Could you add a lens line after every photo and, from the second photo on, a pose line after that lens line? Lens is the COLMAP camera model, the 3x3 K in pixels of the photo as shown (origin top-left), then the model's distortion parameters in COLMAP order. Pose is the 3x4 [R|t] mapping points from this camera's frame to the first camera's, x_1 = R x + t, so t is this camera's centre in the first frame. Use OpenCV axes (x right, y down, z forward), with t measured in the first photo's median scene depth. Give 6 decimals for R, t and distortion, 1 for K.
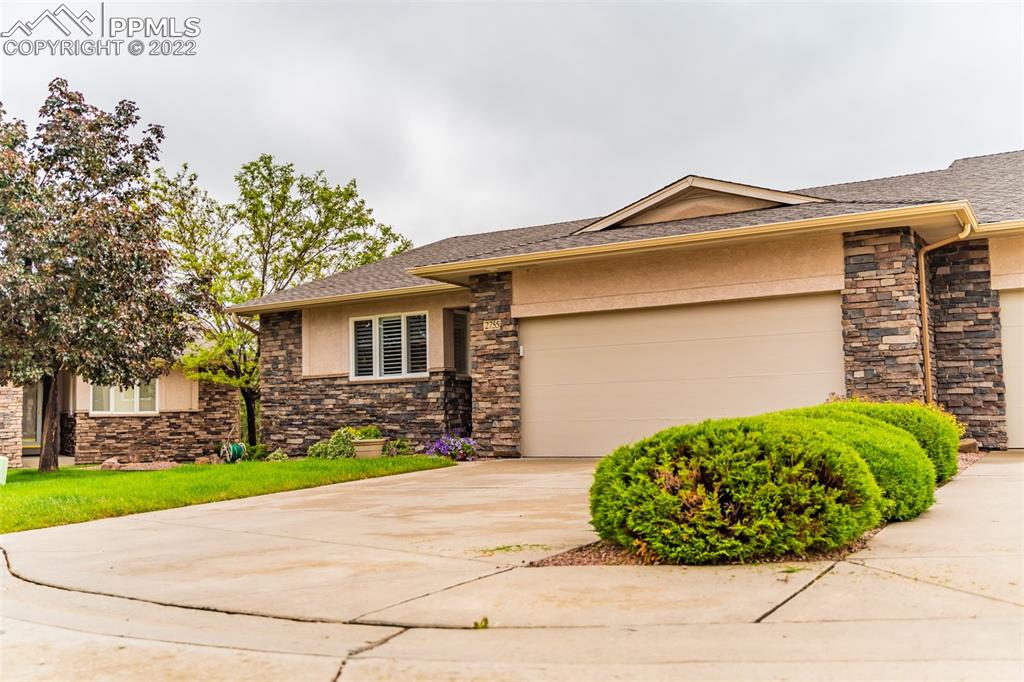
lens RADIAL K [[1013.5, 0, 512.0], [0, 1013.5, 341.0], [0, 0, 1]] dist [0.000950, -0.000416]
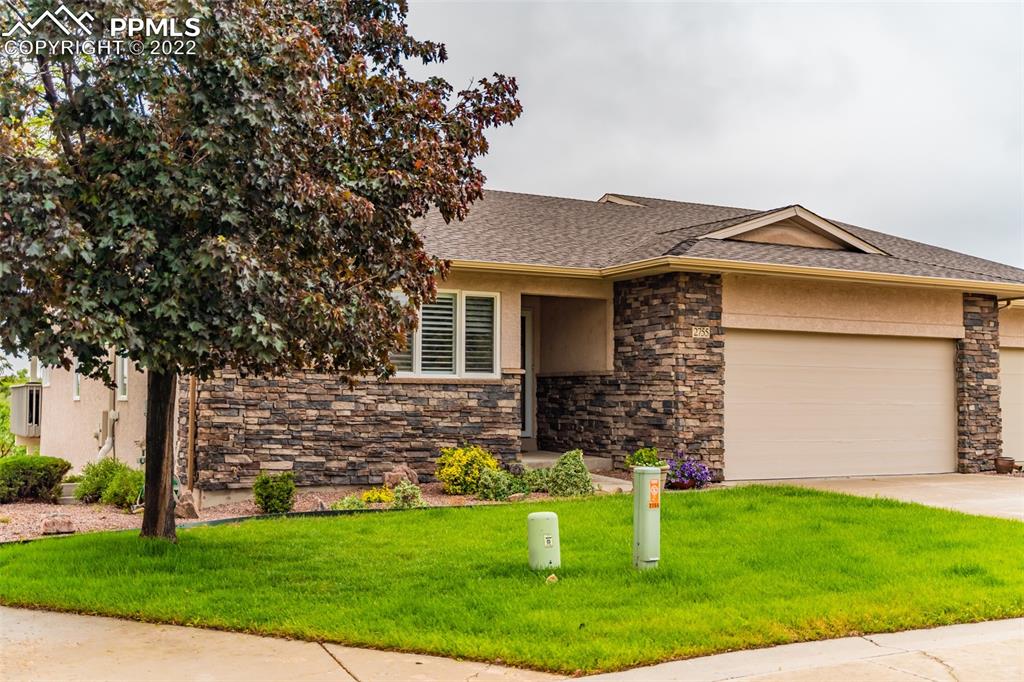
lens RADIAL K [[1190.2, 0, 512.0], [0, 1190.2, 341.0], [0, 0, 1]] dist [-0.000810, 0.004383]
pose [[0.486239, 0.070430, 0.870983, -0.878483], [-0.089619, 0.995510, -0.030468, 0.033451], [-0.869218, -0.063242, 0.490367, 0.558429]]
